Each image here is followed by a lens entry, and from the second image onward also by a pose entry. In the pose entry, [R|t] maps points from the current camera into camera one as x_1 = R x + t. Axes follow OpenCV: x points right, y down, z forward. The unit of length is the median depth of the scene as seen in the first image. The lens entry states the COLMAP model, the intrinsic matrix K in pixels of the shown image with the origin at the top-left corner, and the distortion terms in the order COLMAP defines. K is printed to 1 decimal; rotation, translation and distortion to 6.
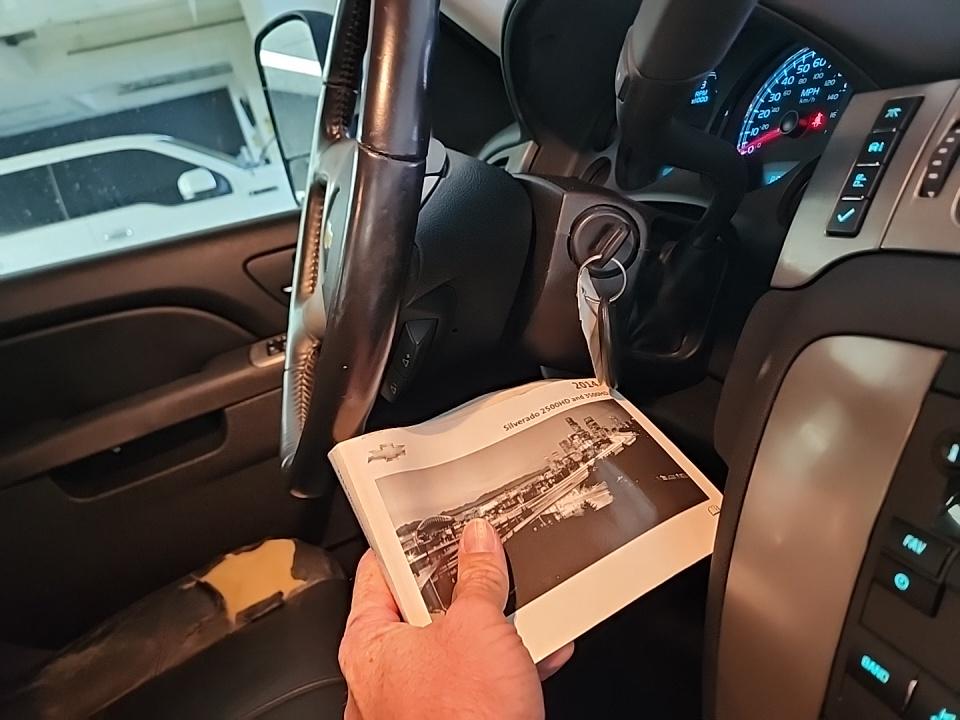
lens RADIAL K [[645.7, 0, 465.7], [0, 645.7, 360.3], [0, 0, 1]] dist [0.079548, -0.072018]
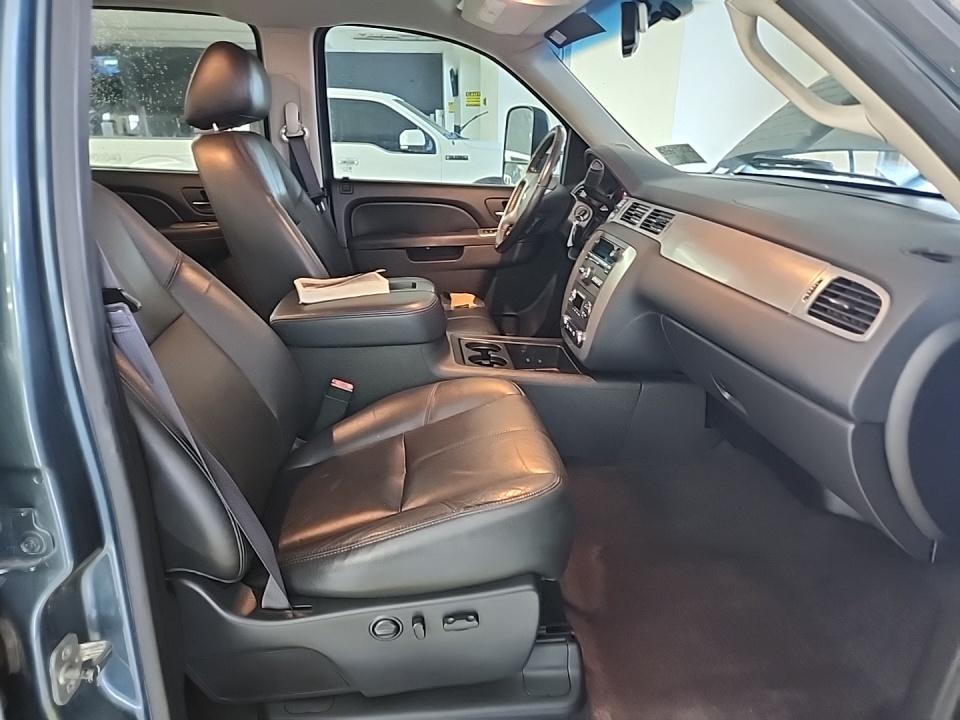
lens RADIAL K [[632.5, 0, 483.9], [0, 632.5, 346.8], [0, 0, 1]] dist [0.091465, -0.066252]
pose [[0.941917, 0.305017, -0.140562, 0.230554], [-0.305344, 0.952037, 0.019772, 0.402954], [0.139851, 0.024296, 0.989874, -1.694460]]
